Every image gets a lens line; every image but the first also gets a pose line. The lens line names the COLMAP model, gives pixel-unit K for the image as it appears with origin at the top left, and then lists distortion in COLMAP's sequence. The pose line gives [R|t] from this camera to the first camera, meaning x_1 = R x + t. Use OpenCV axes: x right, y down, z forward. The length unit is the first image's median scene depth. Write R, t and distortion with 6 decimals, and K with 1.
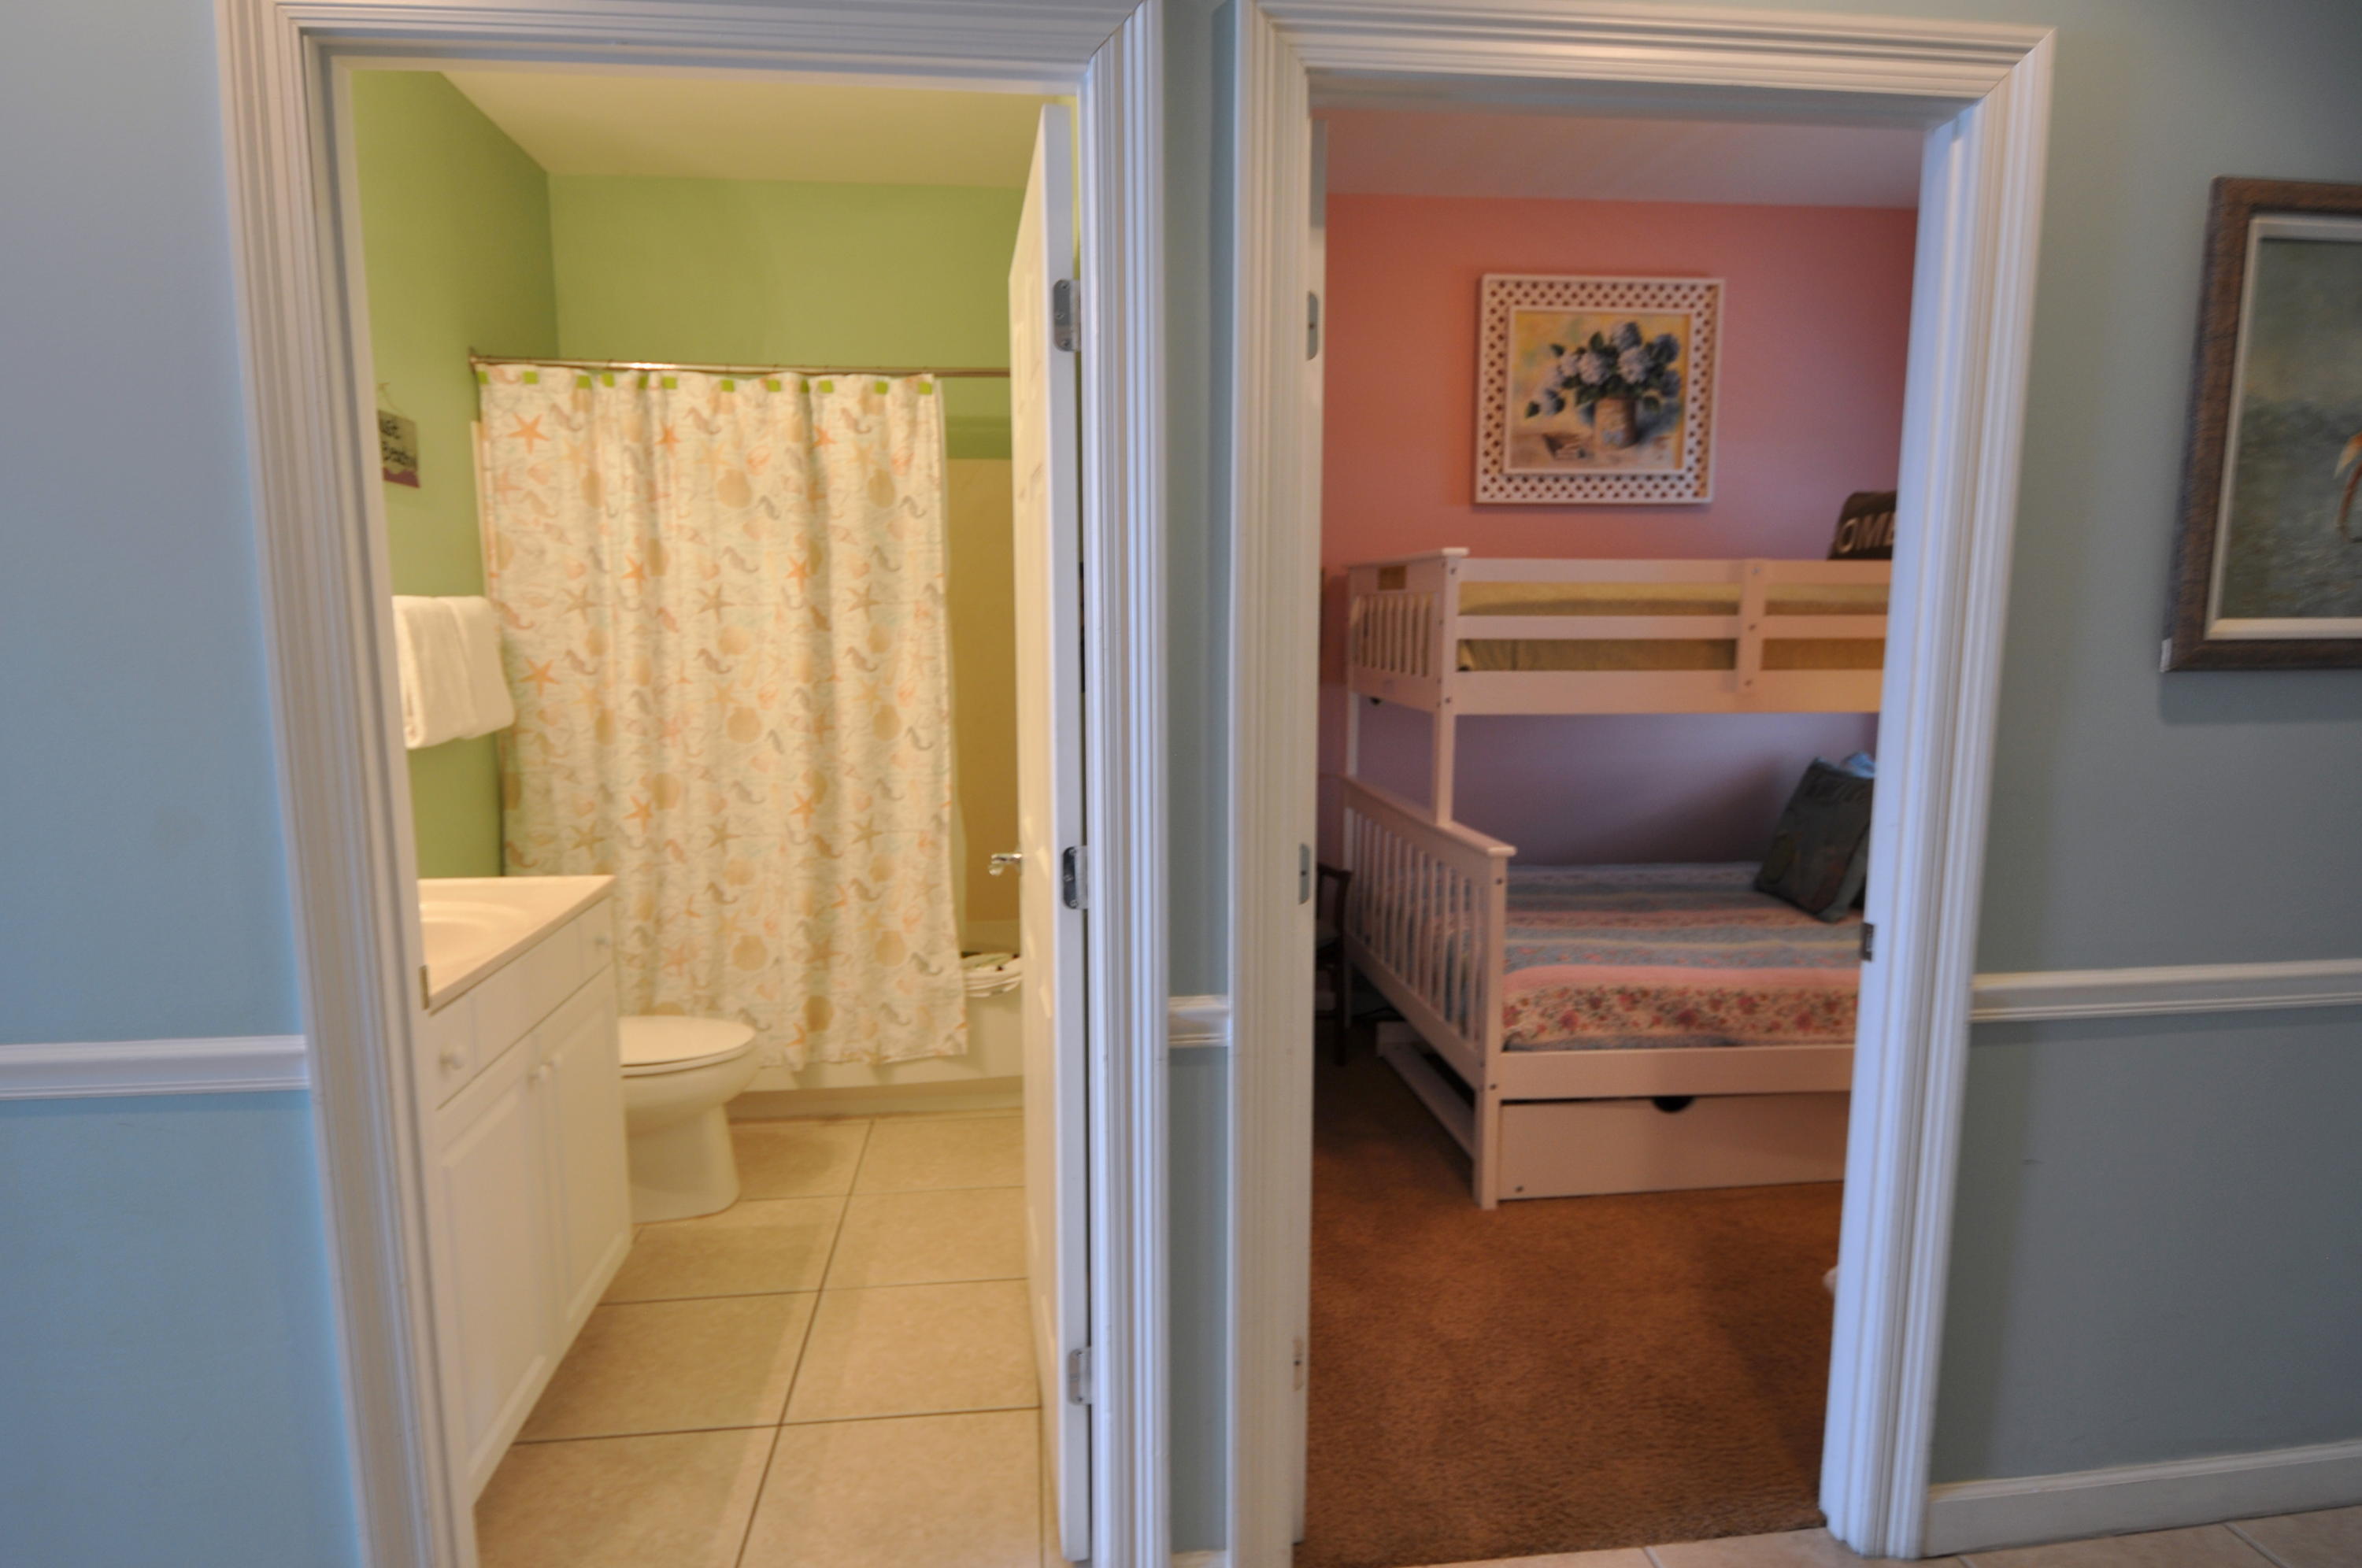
lens RADIAL K [[1369.3, 0, 1181.0], [0, 1369.3, 784.0], [0, 0, 1]] dist [0.023787, -0.000736]
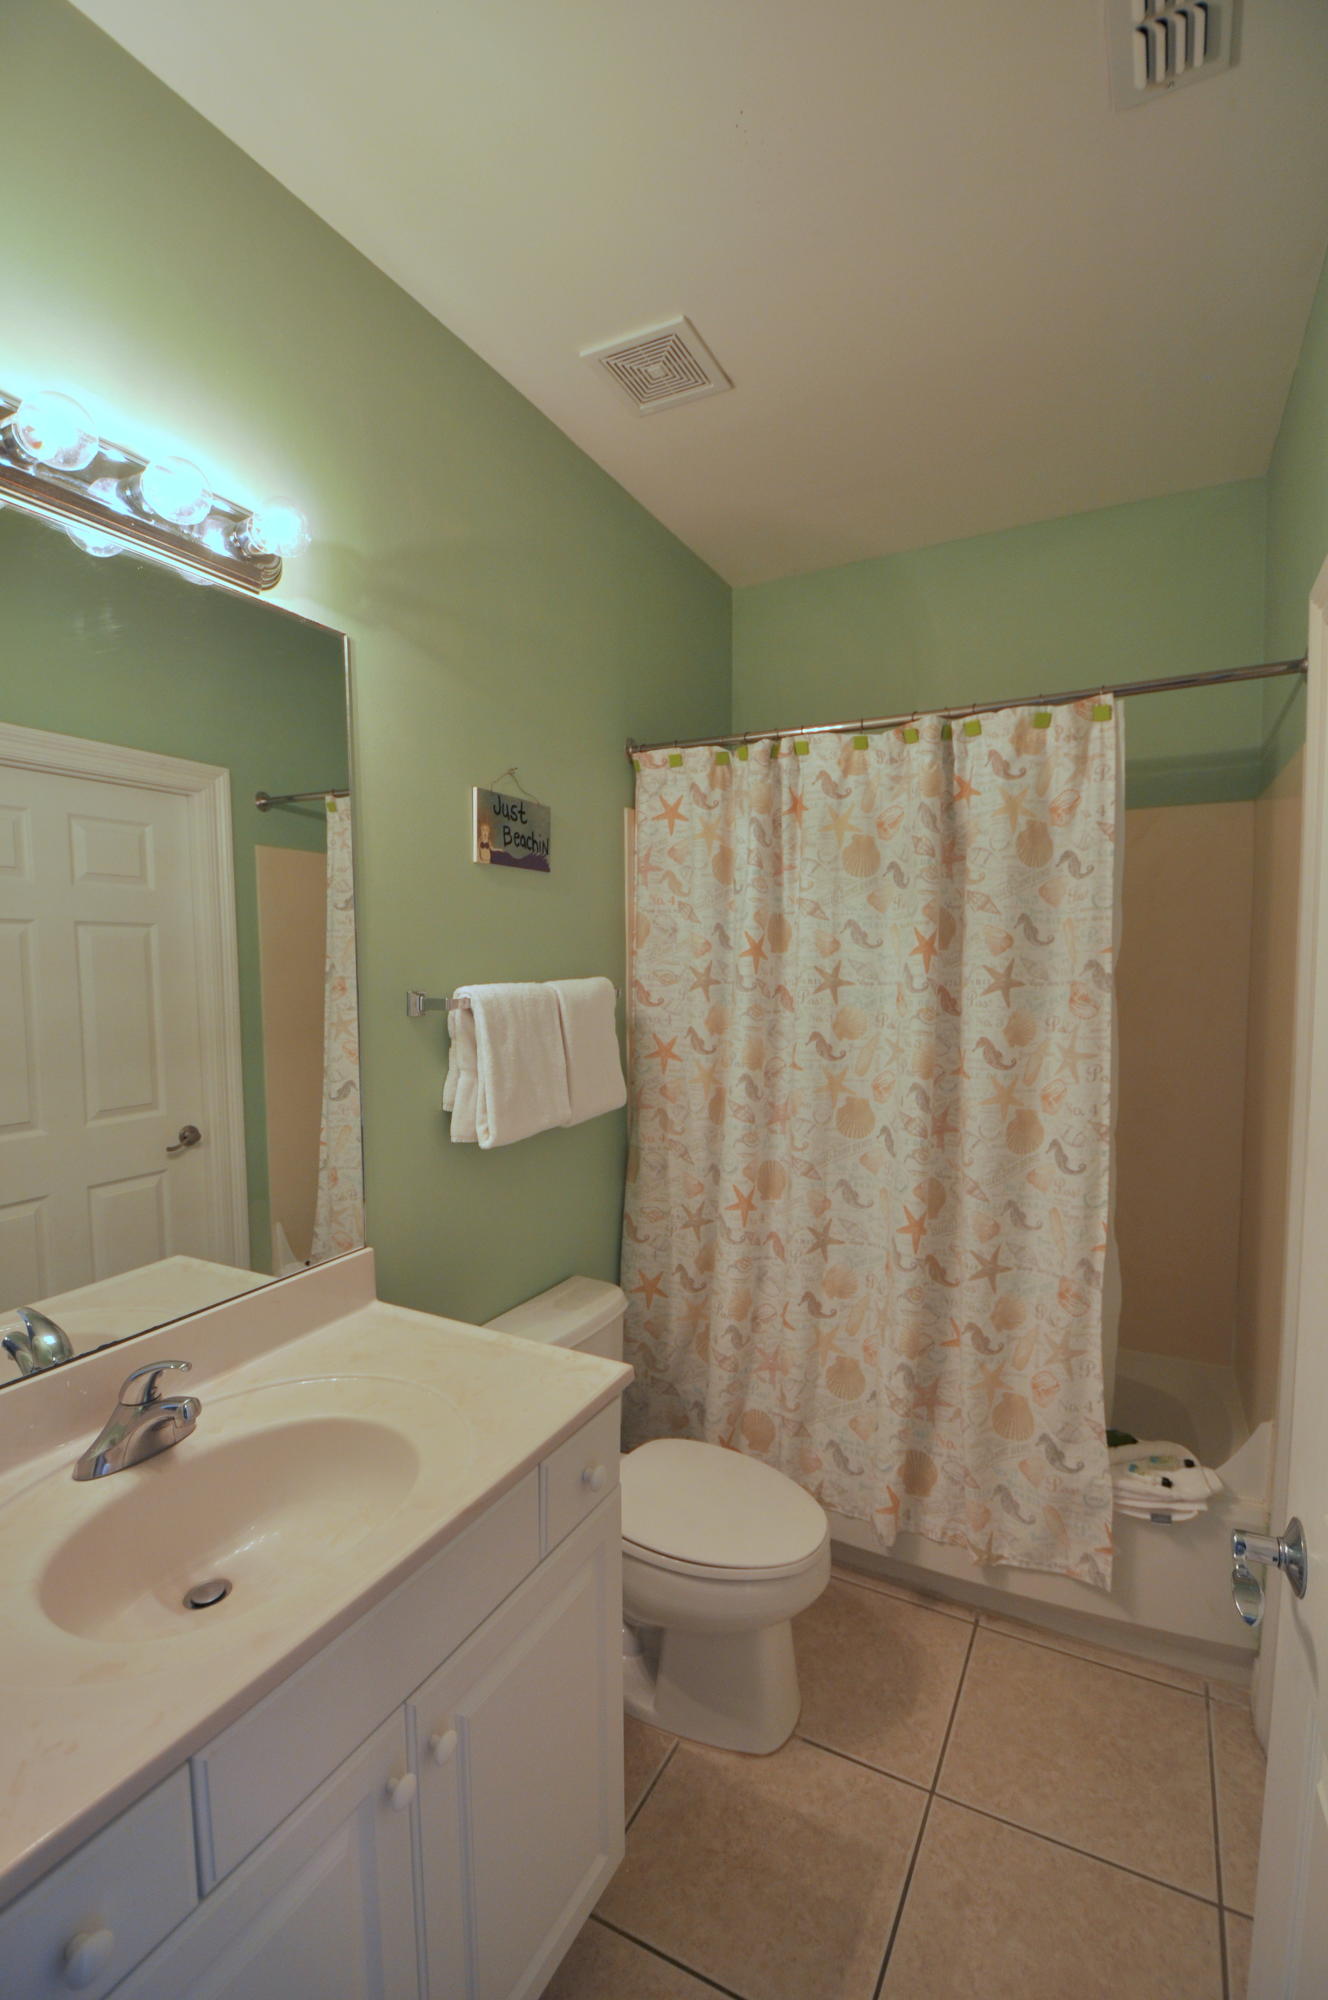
lens RADIAL K [[869.6, 0, 666.5], [0, 869.6, 1019.3], [0, 0, 1]] dist [0.017801, -0.024133]
pose [[0.824434, 0.041785, -0.564414, -0.103110], [-0.068873, 0.997266, -0.026772, -0.083872], [0.561752, 0.060945, 0.825058, 0.463237]]
